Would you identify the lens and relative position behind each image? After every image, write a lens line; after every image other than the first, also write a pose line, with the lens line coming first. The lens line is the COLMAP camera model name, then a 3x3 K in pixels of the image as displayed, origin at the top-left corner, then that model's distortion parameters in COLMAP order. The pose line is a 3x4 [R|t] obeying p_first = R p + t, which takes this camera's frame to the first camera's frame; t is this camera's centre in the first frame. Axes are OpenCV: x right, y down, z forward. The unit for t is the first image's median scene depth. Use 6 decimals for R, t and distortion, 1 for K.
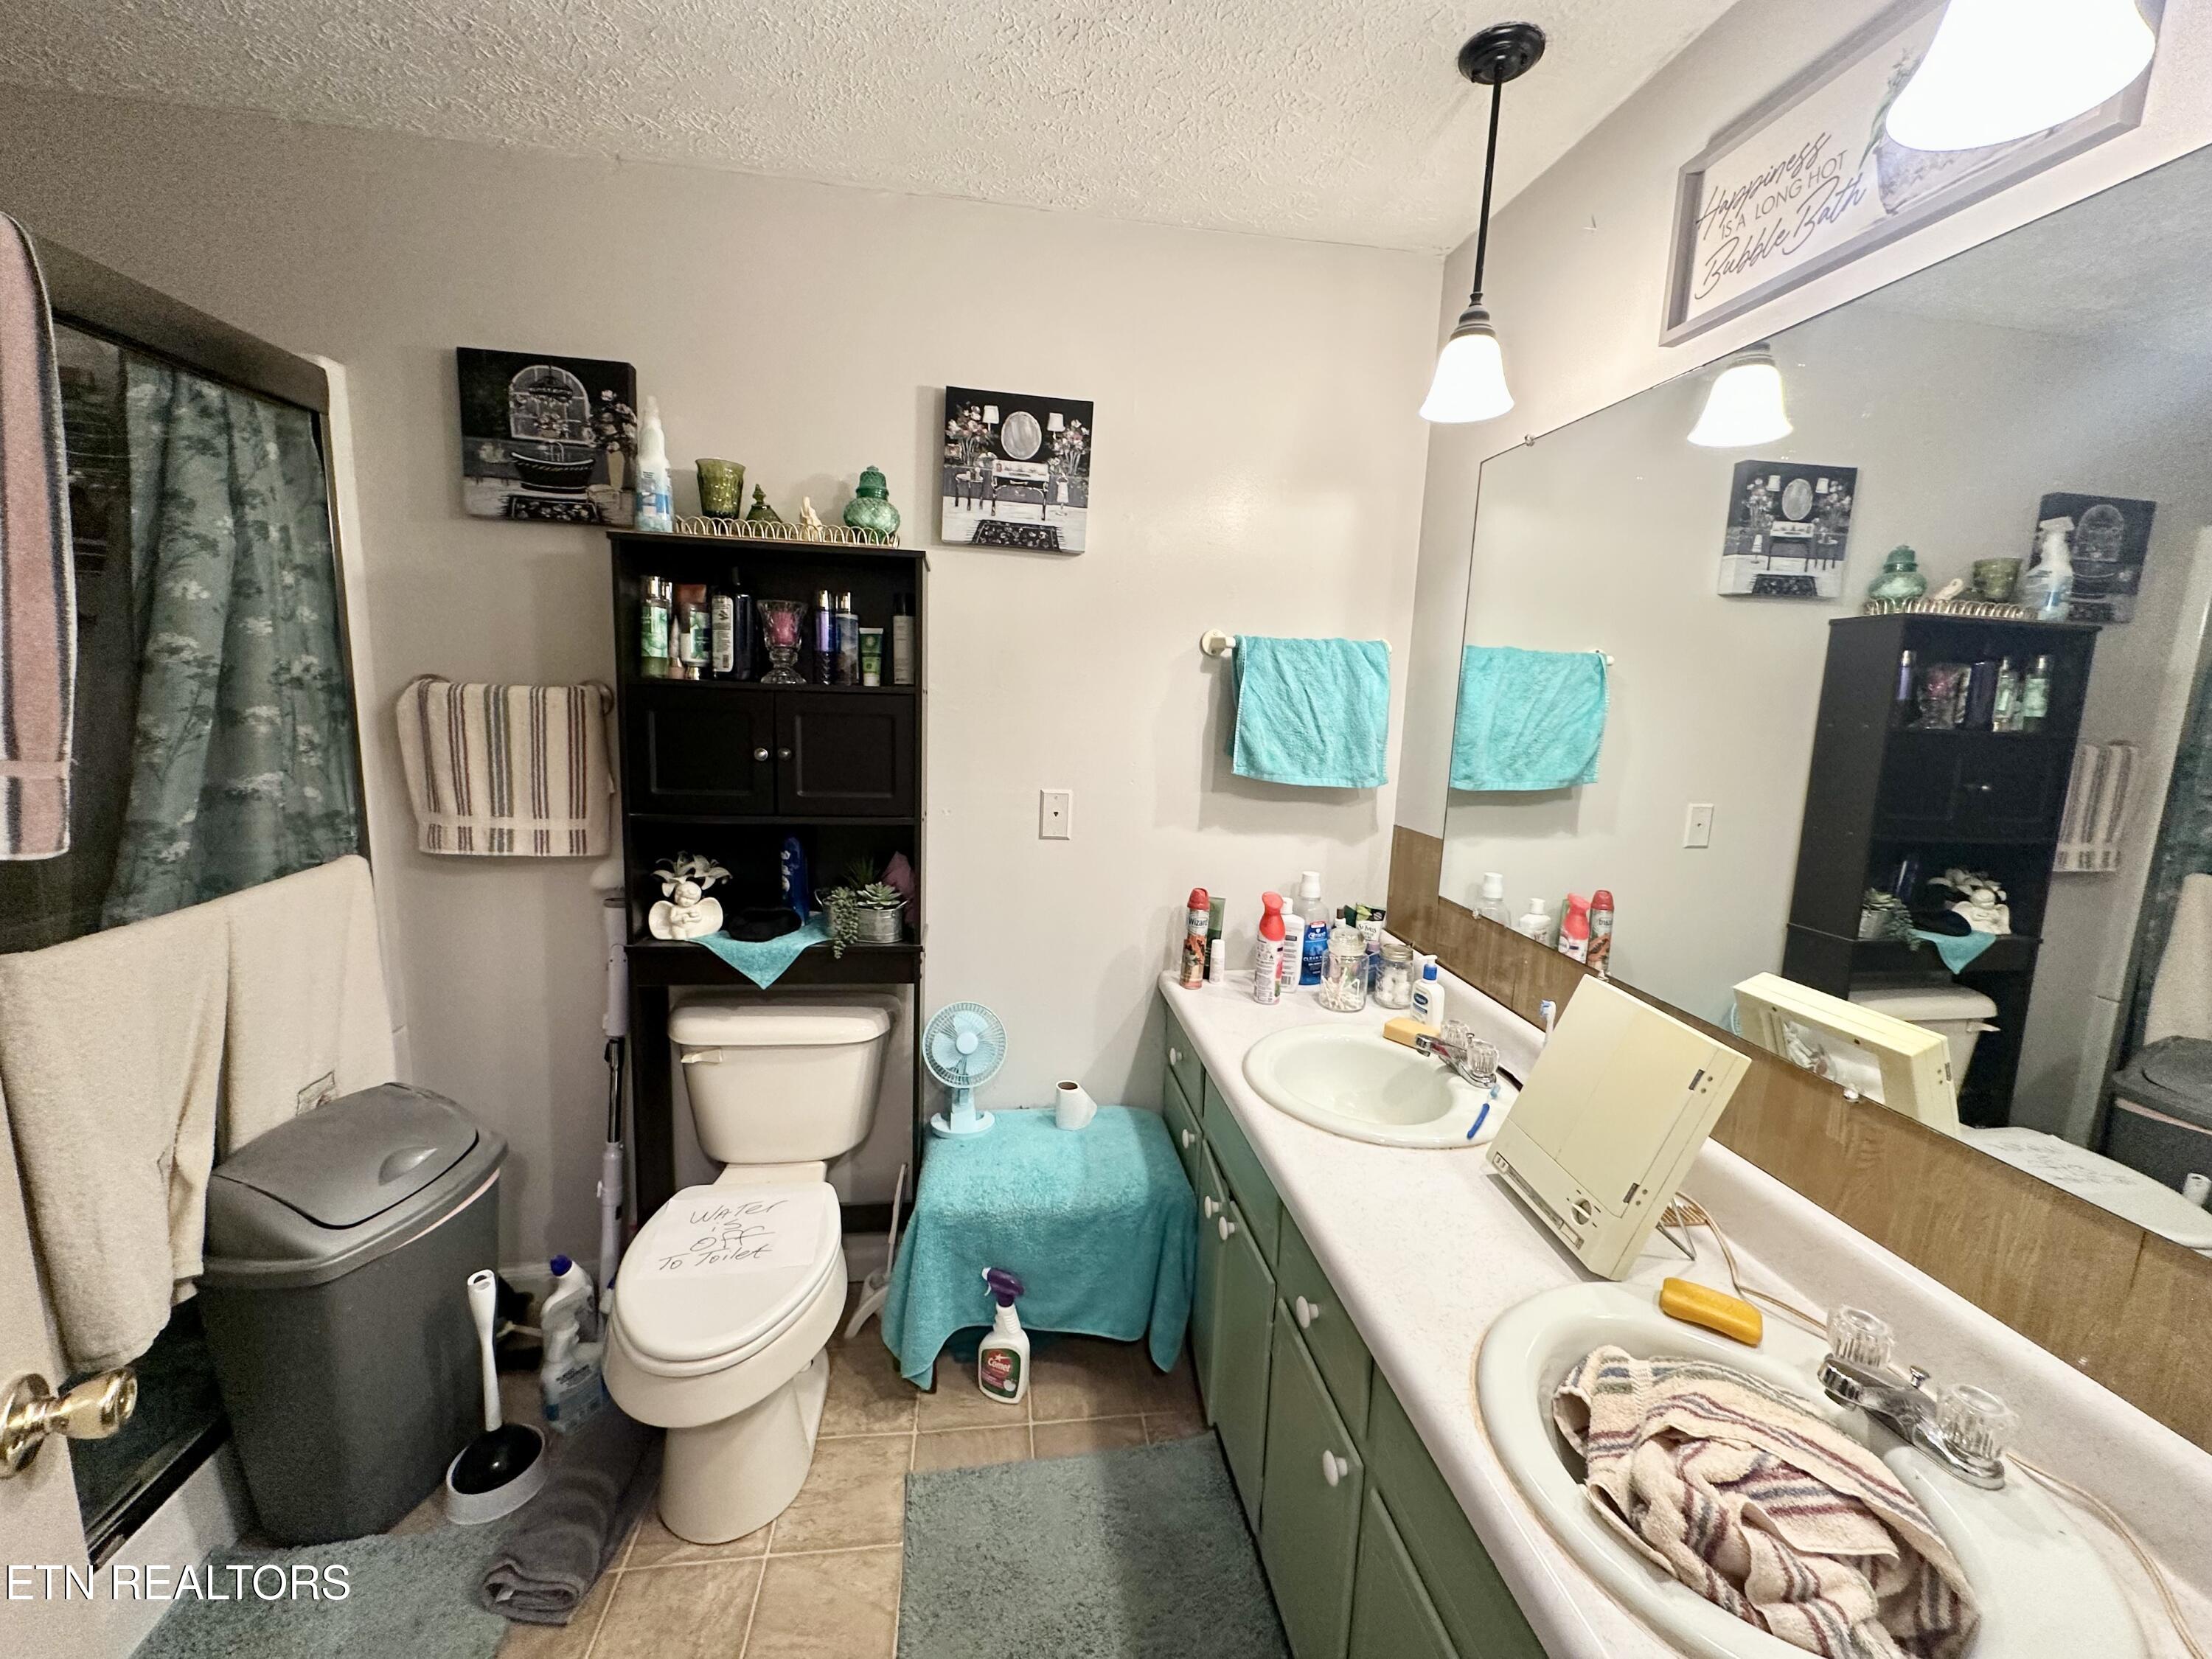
lens RADIAL K [[880.4, 0, 1105.5], [0, 880.4, 819.8], [0, 0, 1]] dist [-0.002034, 0.000400]
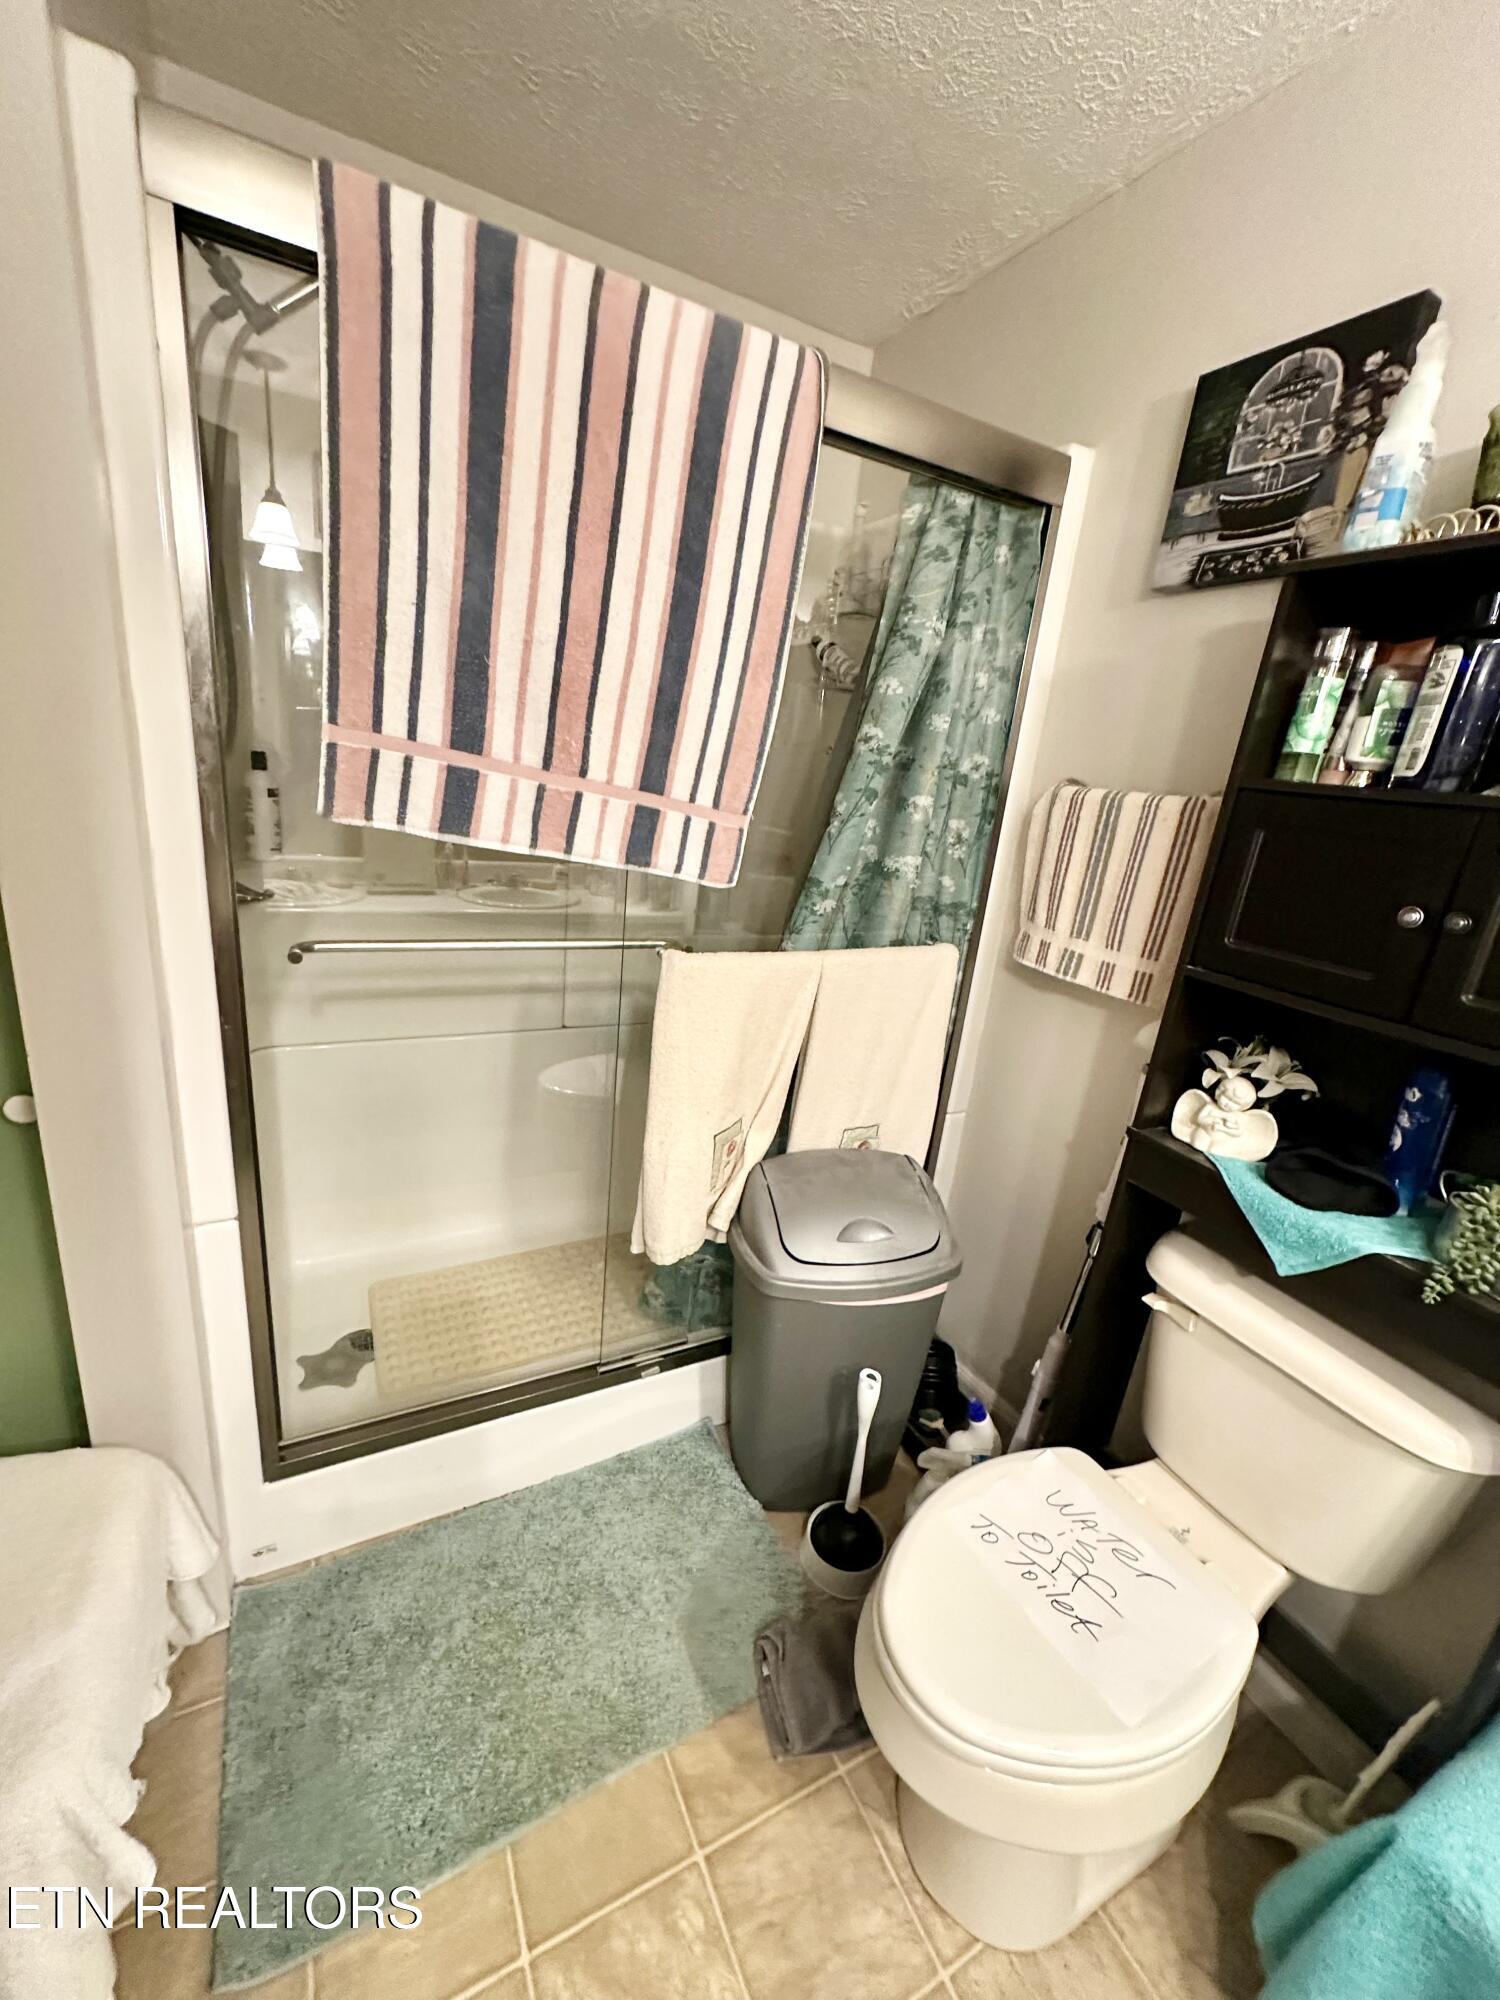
lens RADIAL K [[796.0, 0, 753.6], [0, 796.0, 1004.1], [0, 0, 1]] dist [-0.002034, 0.000400]
pose [[0.332620, 0.263063, -0.905628, -0.043518], [-0.230783, 0.953814, 0.192297, -0.020085], [0.914387, 0.145042, 0.377968, 0.409241]]
